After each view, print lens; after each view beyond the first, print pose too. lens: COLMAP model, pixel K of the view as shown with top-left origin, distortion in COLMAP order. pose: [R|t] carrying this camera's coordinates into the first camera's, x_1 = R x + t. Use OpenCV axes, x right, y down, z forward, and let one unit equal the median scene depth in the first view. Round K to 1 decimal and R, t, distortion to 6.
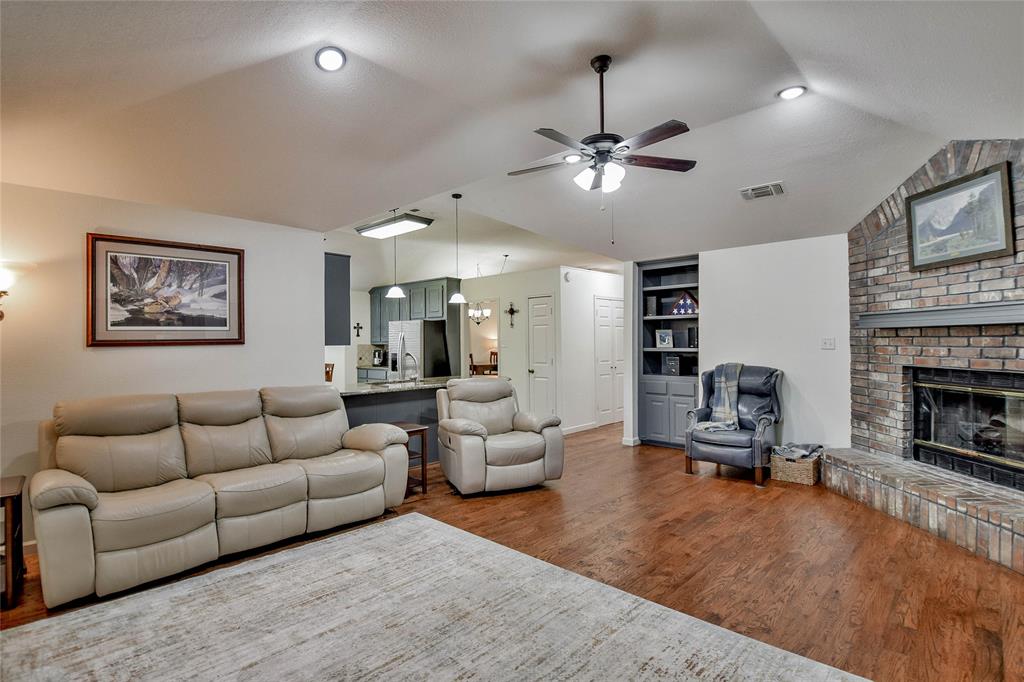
lens RADIAL K [[513.4, 0, 508.3], [0, 513.4, 331.6], [0, 0, 1]] dist [0.019229, -0.027229]
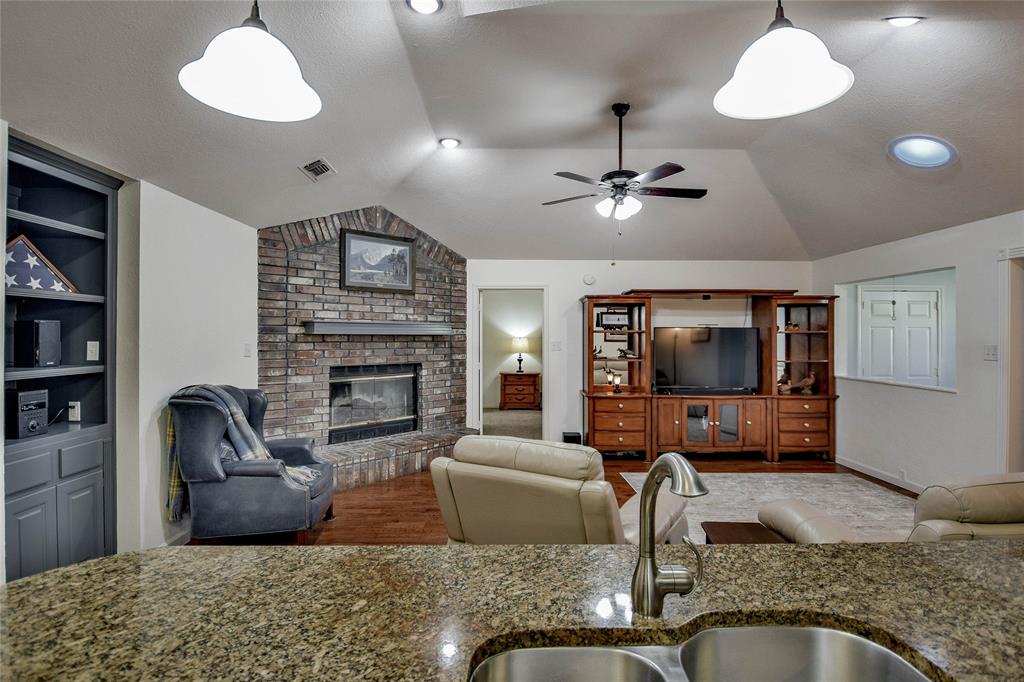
lens RADIAL K [[502.9, 0, 510.1], [0, 502.9, 334.4], [0, 0, 1]] dist [0.021972, -0.027147]
pose [[-0.697662, 0.005274, 0.716408, -0.350446], [-0.011887, 0.999750, -0.018936, 0.009611], [-0.716329, -0.021726, -0.697424, 1.507647]]
